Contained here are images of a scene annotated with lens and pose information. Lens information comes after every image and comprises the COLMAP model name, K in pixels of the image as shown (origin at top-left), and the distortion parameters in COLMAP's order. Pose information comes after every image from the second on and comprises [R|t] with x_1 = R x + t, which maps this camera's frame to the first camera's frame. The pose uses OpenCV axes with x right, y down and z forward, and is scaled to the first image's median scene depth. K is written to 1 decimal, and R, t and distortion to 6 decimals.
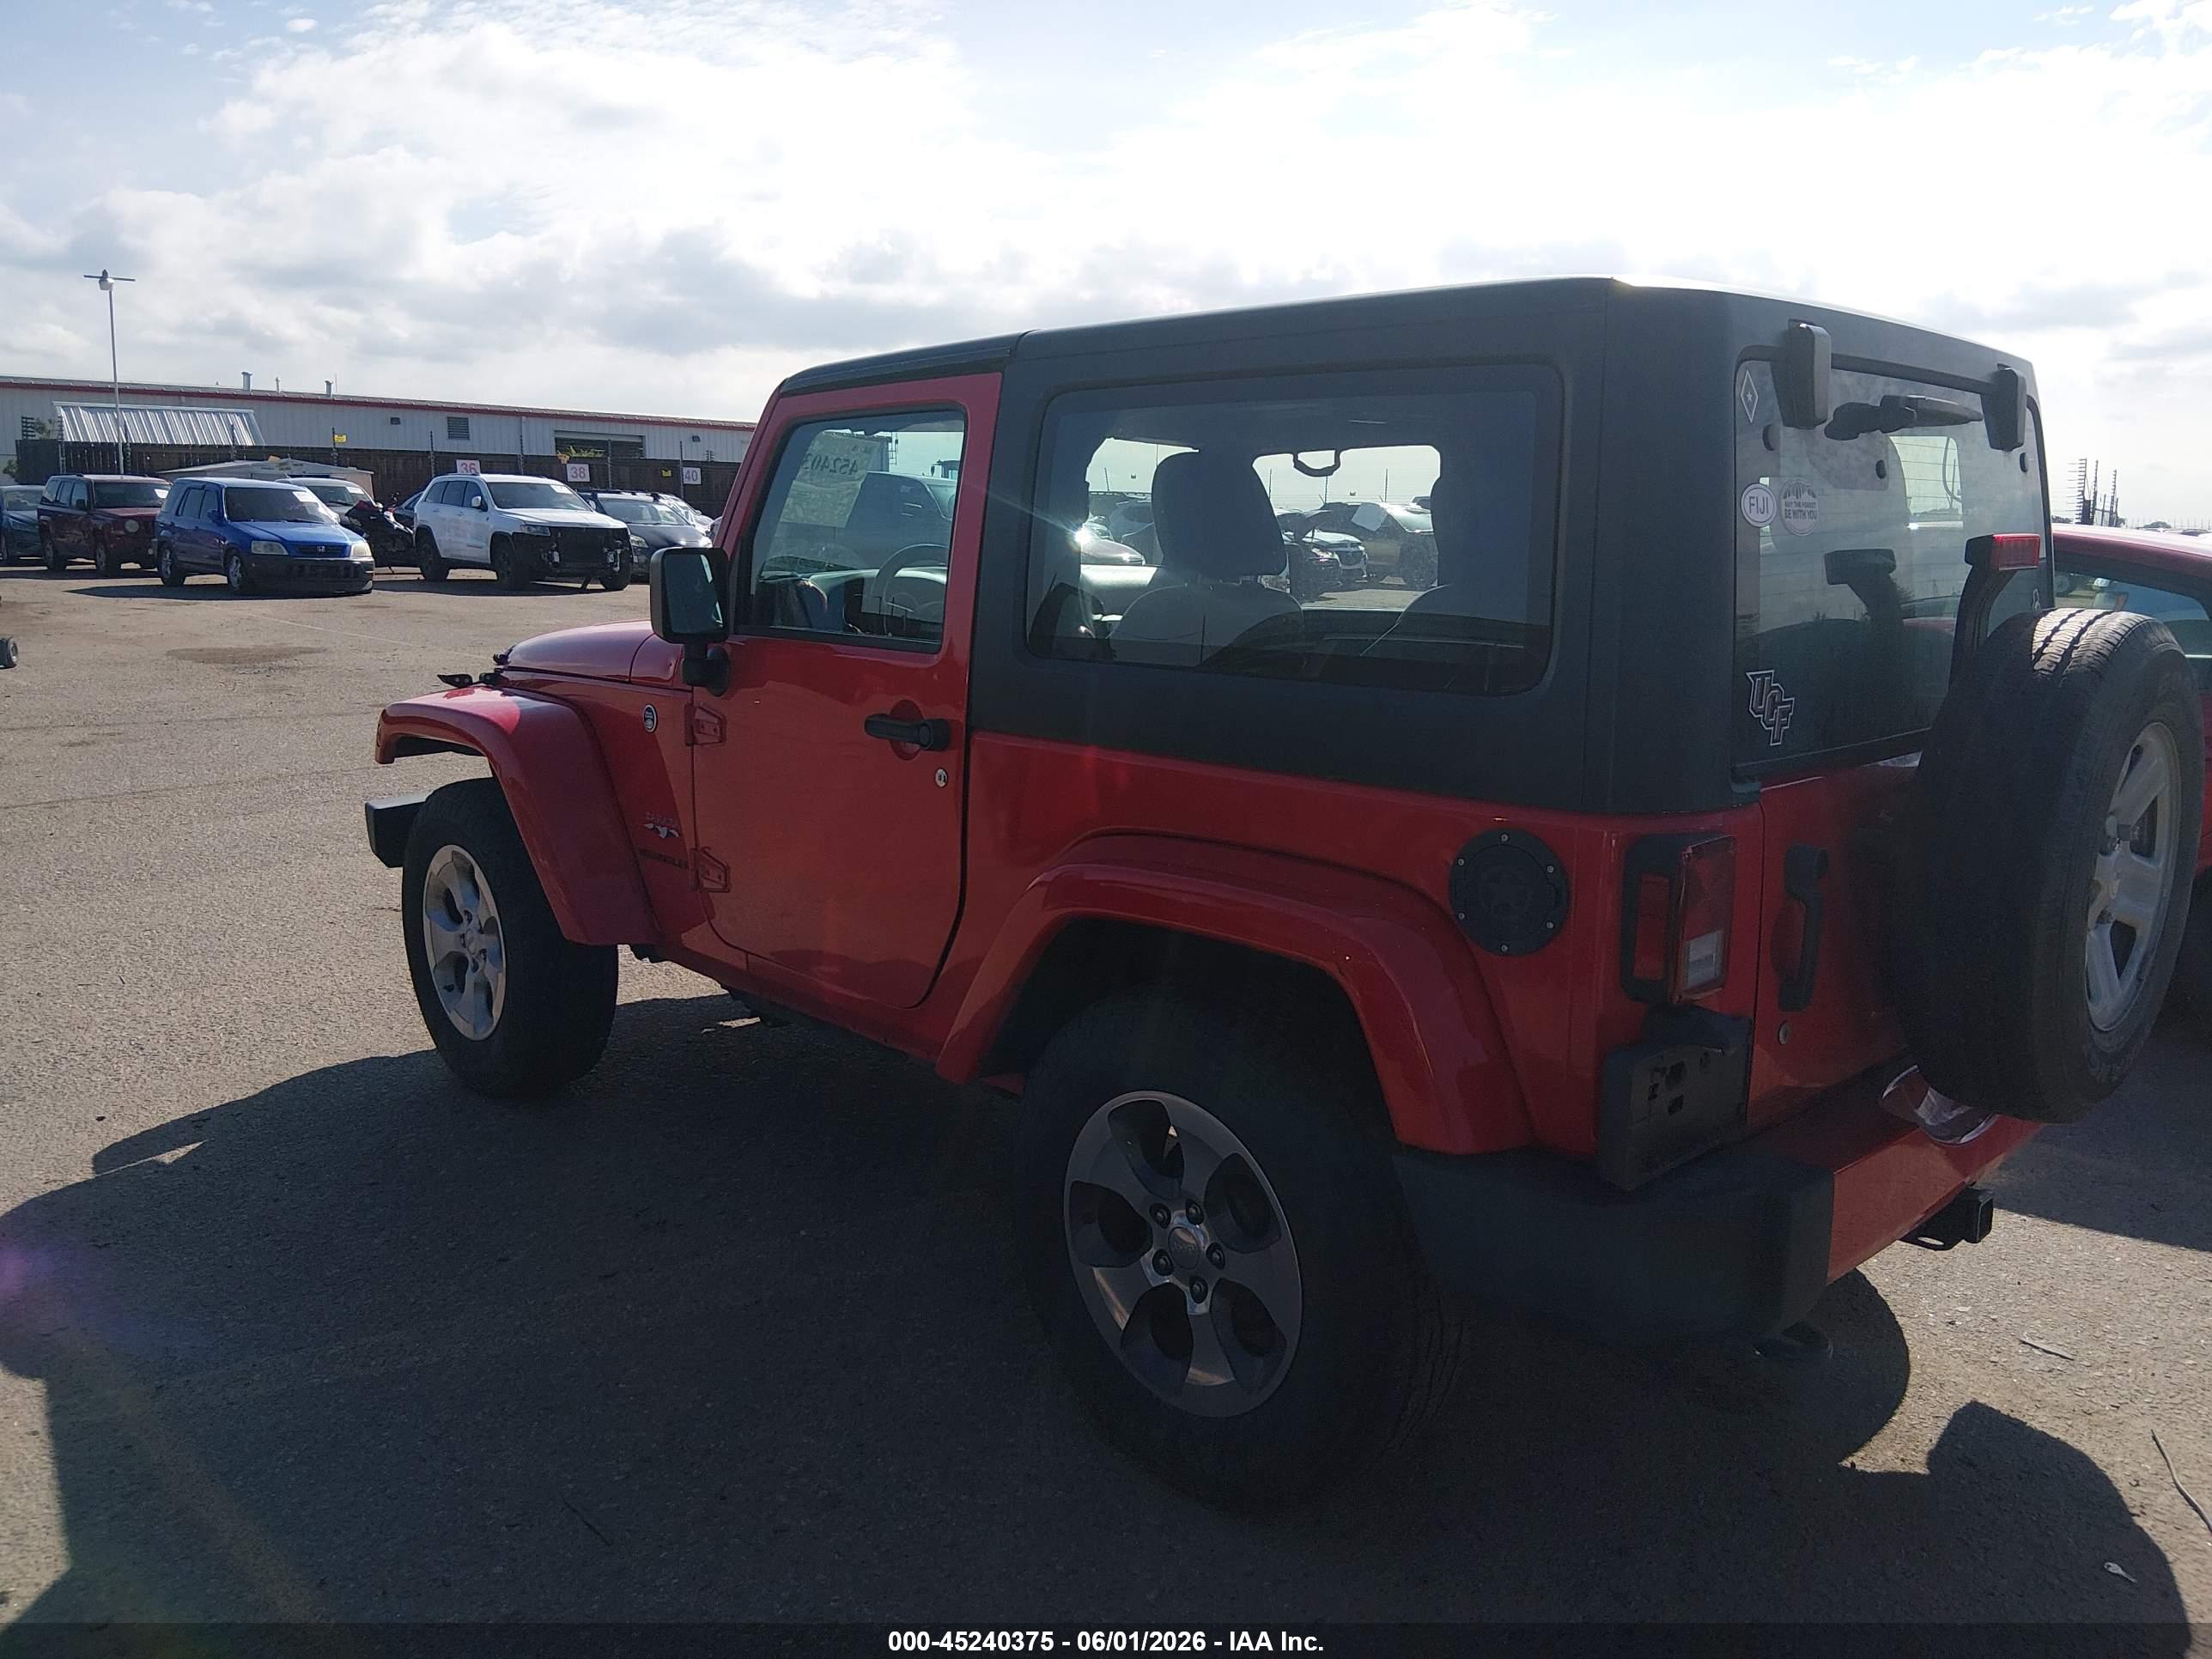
lens RADIAL K [[1760.4, 0, 1113.2], [0, 1760.4, 827.4], [0, 0, 1]] dist [0.073067, -0.135782]
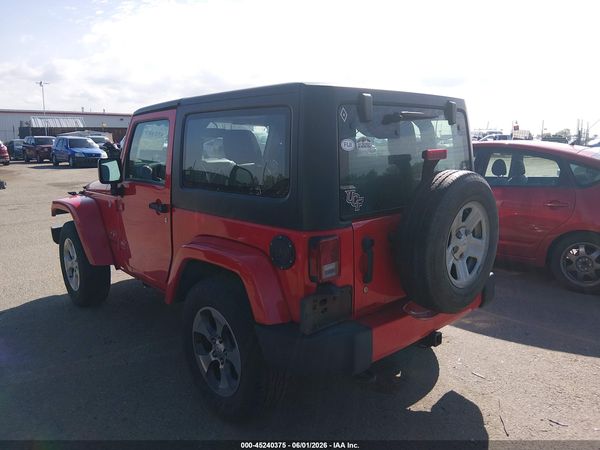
lens RADIAL K [[478.5, 0, 312.2], [0, 478.5, 222.9], [0, 0, 1]] dist [0.081502, -0.142299]
pose [[0.999155, -0.015782, -0.037942, 0.247072], [0.015640, 0.999870, -0.004033, -0.014178], [0.038001, 0.003436, 0.999272, 0.016946]]
